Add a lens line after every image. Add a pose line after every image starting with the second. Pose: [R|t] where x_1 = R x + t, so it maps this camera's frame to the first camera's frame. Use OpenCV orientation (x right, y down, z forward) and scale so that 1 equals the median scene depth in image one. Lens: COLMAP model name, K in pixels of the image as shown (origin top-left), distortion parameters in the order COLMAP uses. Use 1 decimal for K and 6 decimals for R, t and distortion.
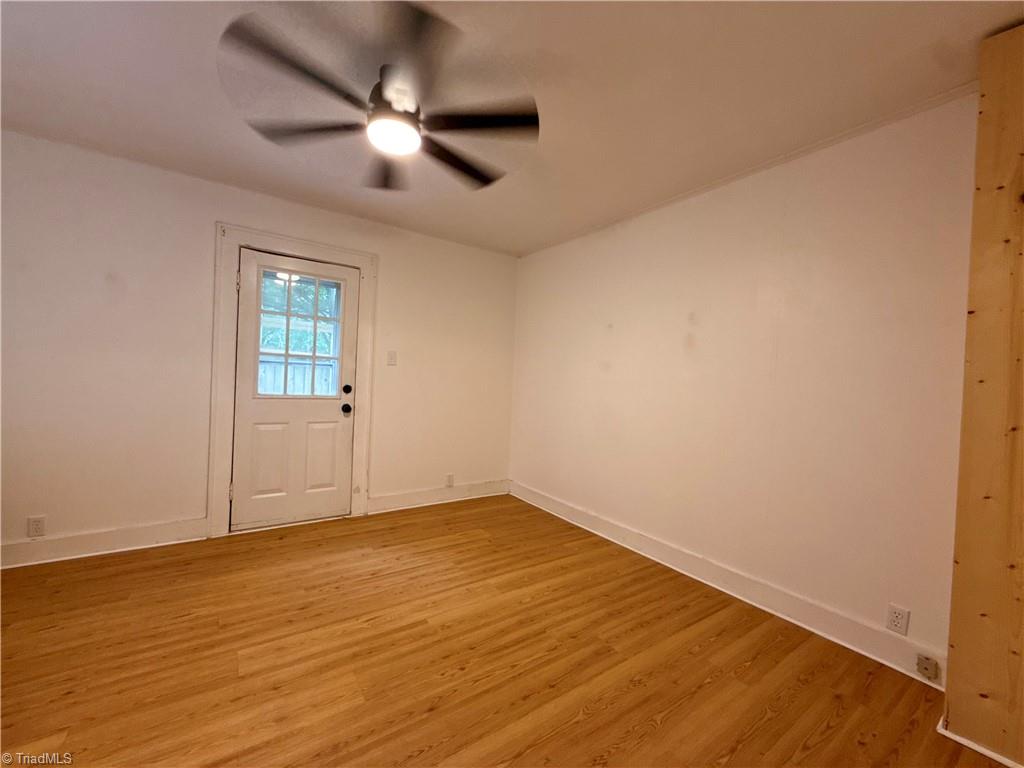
lens RADIAL K [[408.9, 0, 508.5], [0, 408.9, 383.6], [0, 0, 1]] dist [0.001213, 0.000222]
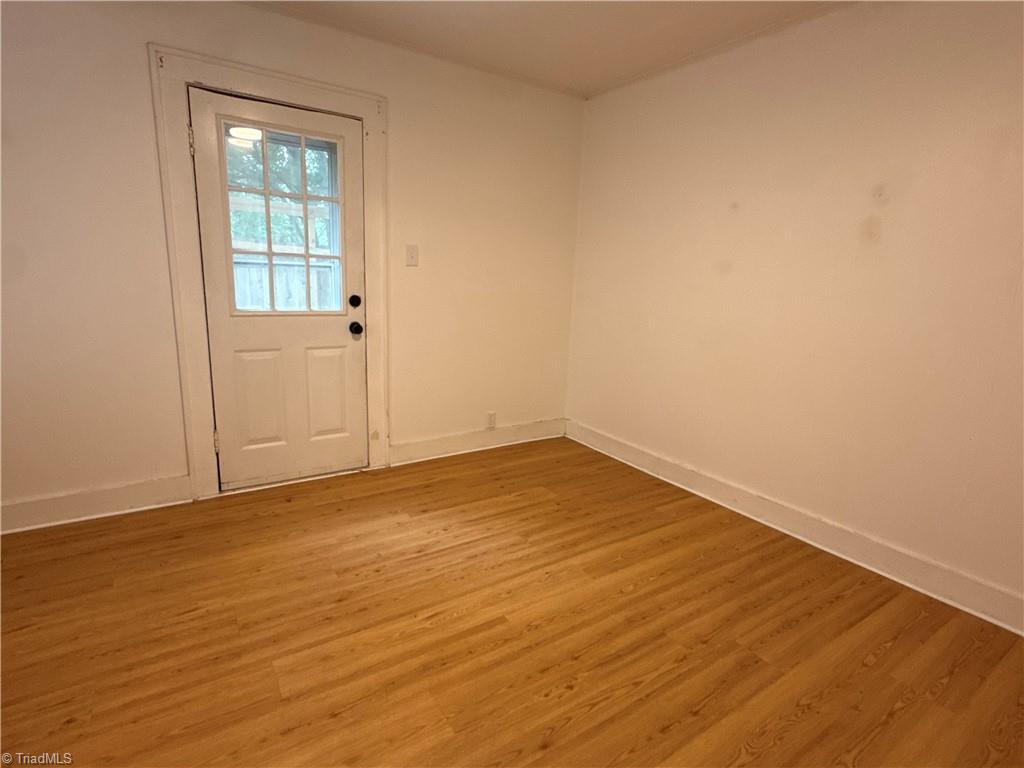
lens RADIAL K [[520.3, 0, 510.4], [0, 520.3, 384.4], [0, 0, 1]] dist [0.002064, -0.000459]
pose [[0.999772, -0.000416, -0.021351, -0.149041], [0.004574, 0.980778, 0.195076, -0.028894], [0.020860, -0.195129, 0.980556, 0.121306]]
